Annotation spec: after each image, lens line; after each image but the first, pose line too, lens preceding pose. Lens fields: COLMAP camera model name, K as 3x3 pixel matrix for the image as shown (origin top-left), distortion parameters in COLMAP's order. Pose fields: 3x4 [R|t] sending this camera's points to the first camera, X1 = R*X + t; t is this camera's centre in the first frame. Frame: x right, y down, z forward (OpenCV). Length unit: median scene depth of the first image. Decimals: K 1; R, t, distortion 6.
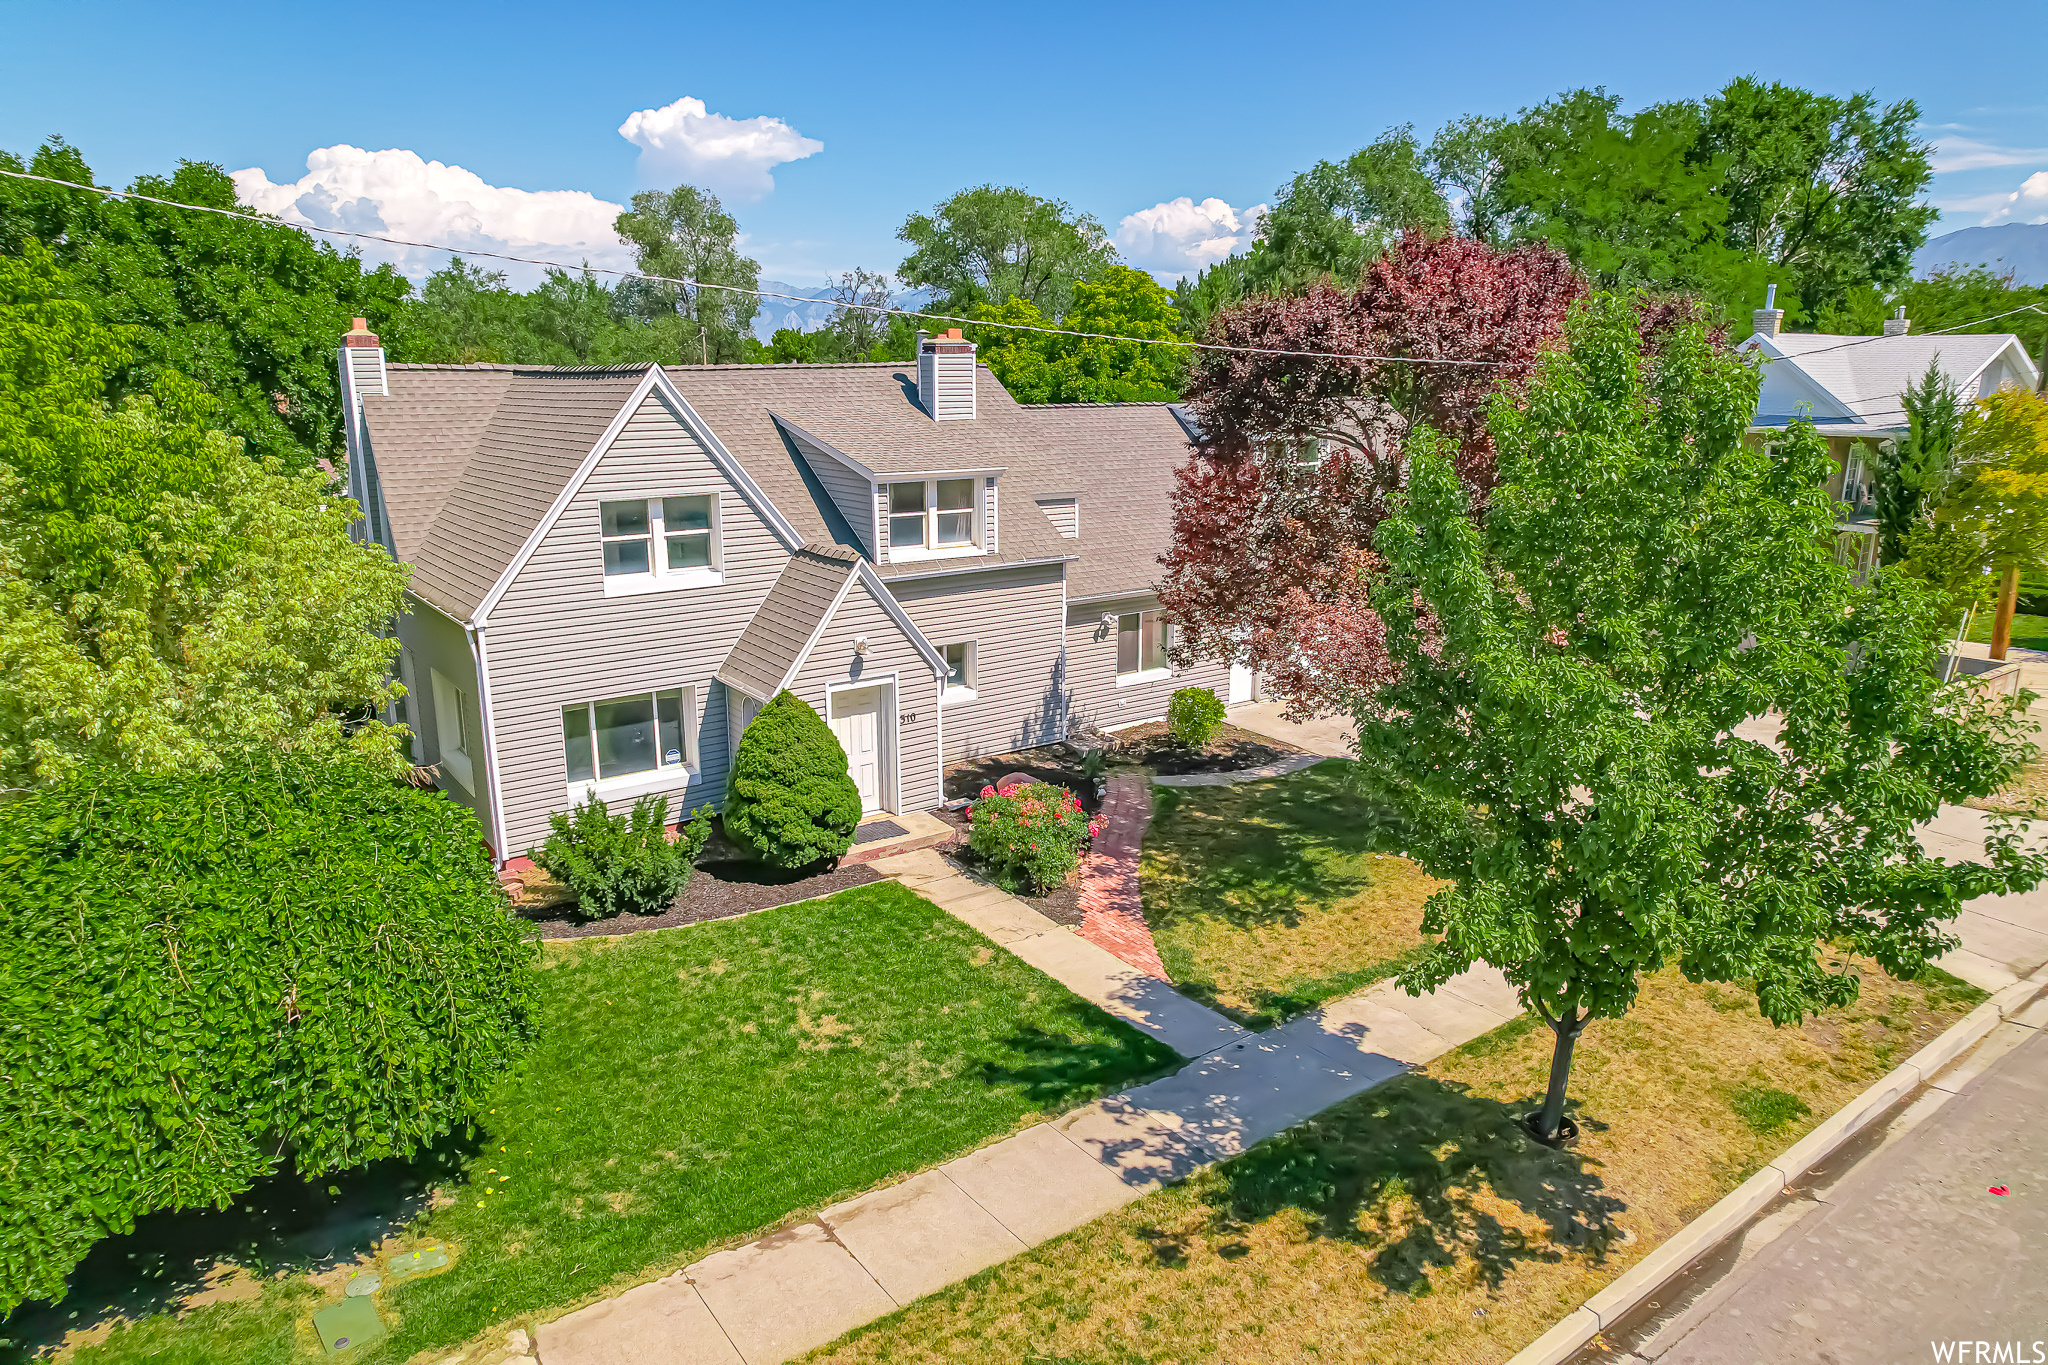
lens RADIAL K [[1311.5, 0, 1028.0], [0, 1311.5, 686.3], [0, 0, 1]] dist [-0.069941, 0.053617]
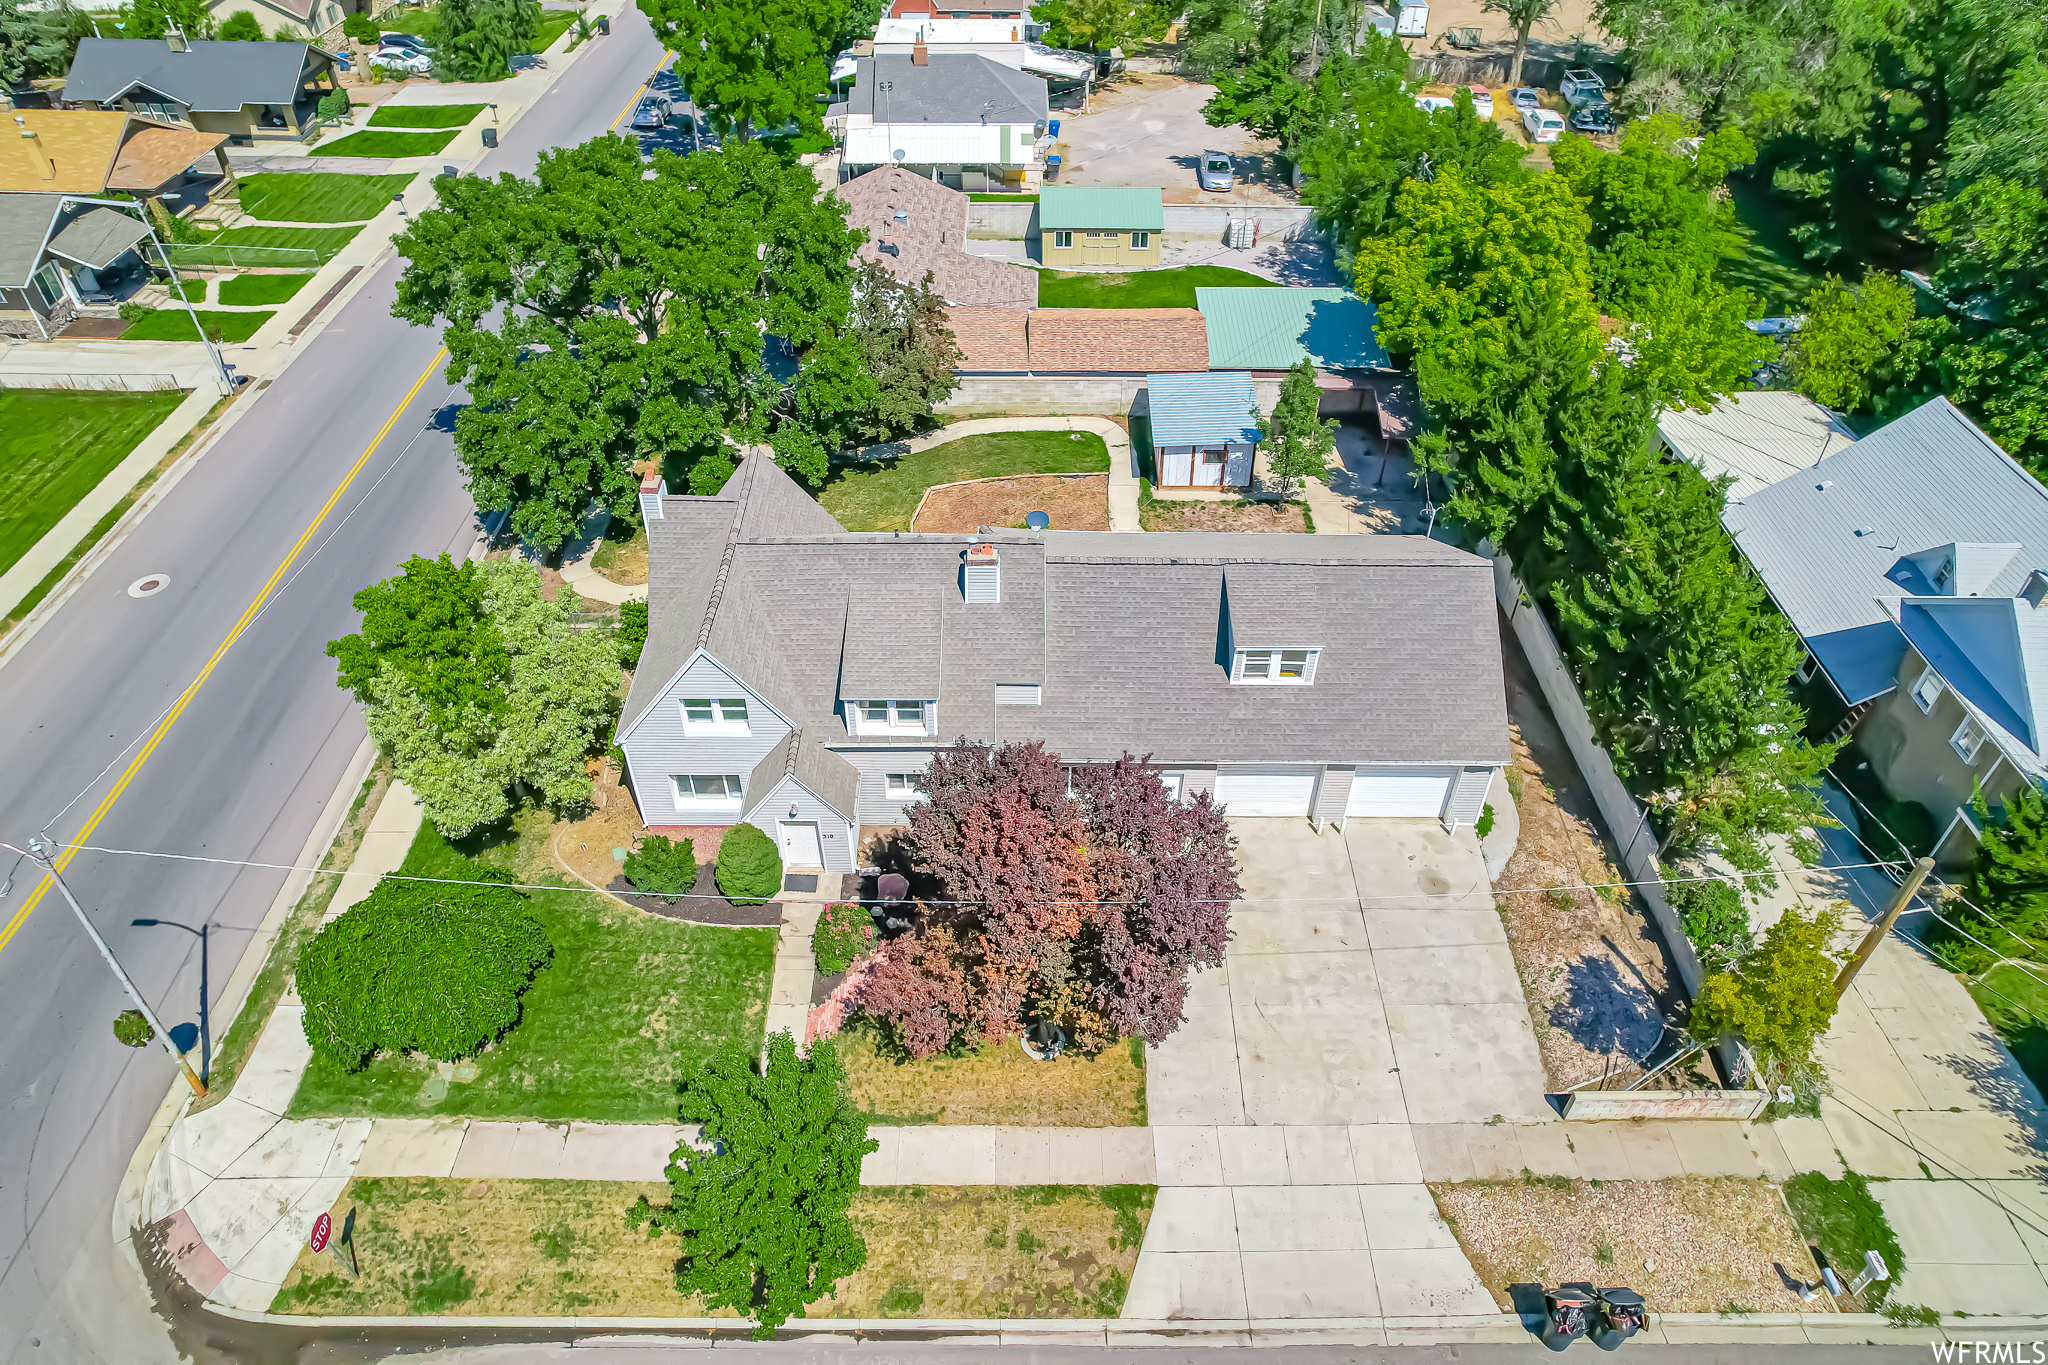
lens RADIAL K [[1320.0, 0, 1025.8], [0, 1320.0, 676.2], [0, 0, 1]] dist [-0.085614, 0.080685]
pose [[0.808818, 0.389041, -0.440976, 0.903289], [-0.148668, 0.860802, 0.486742, -1.169142], [0.568956, -0.328127, 0.754070, -0.136918]]
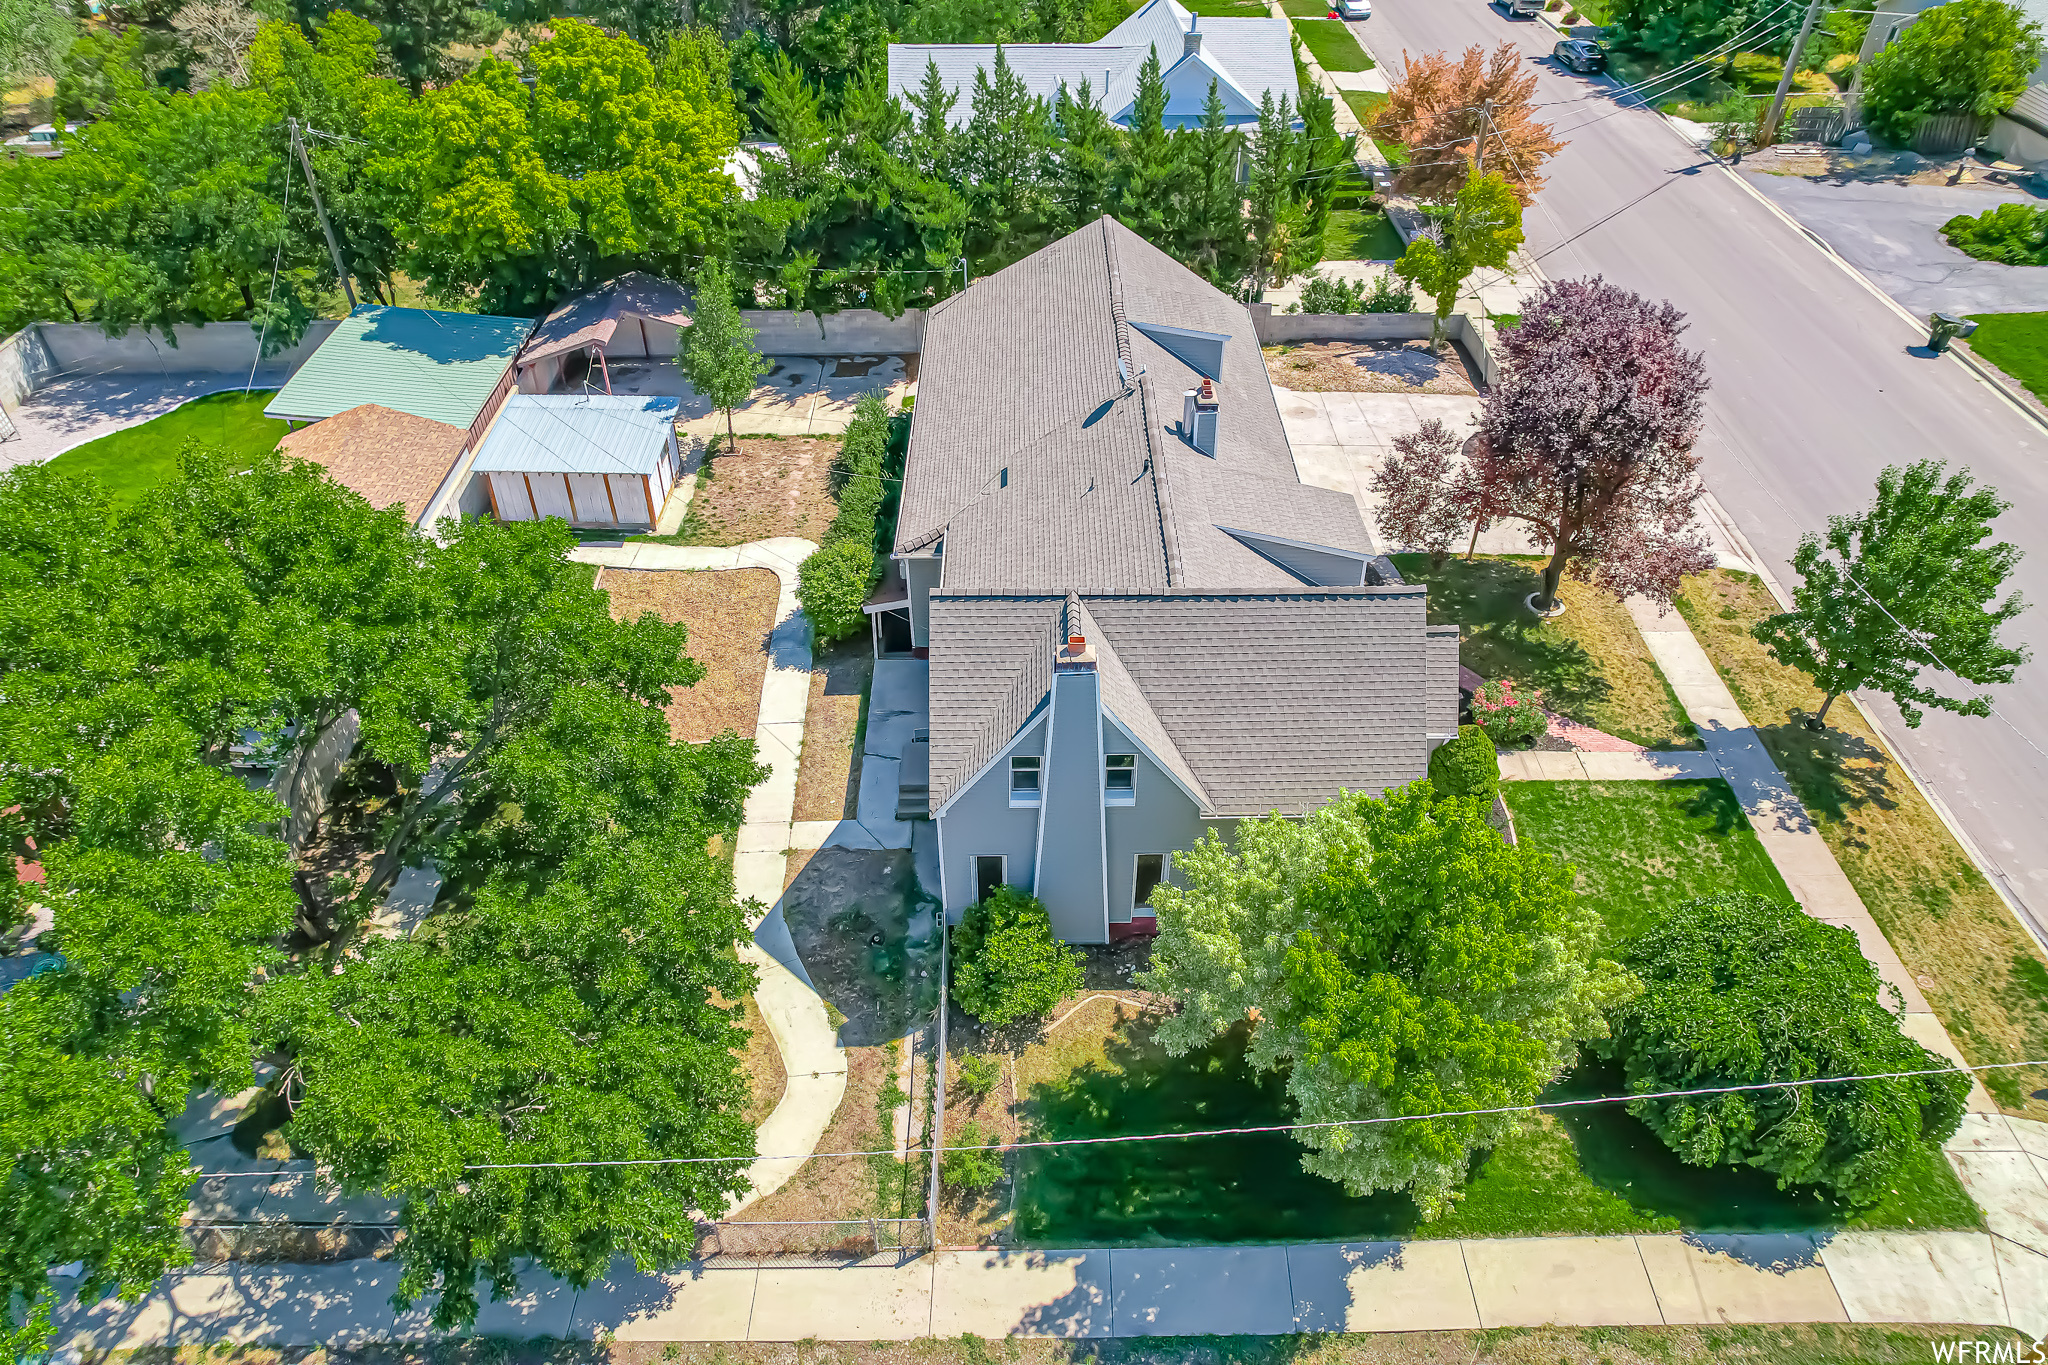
lens RADIAL K [[1320.0, 0, 1025.8], [0, 1320.0, 676.2], [0, 0, 1]] dist [-0.085614, 0.080685]
pose [[0.584396, -0.522883, 0.620543, -1.456145], [0.198645, 0.833632, 0.515362, -0.974347], [-0.786779, -0.177908, 0.591040, 0.488041]]
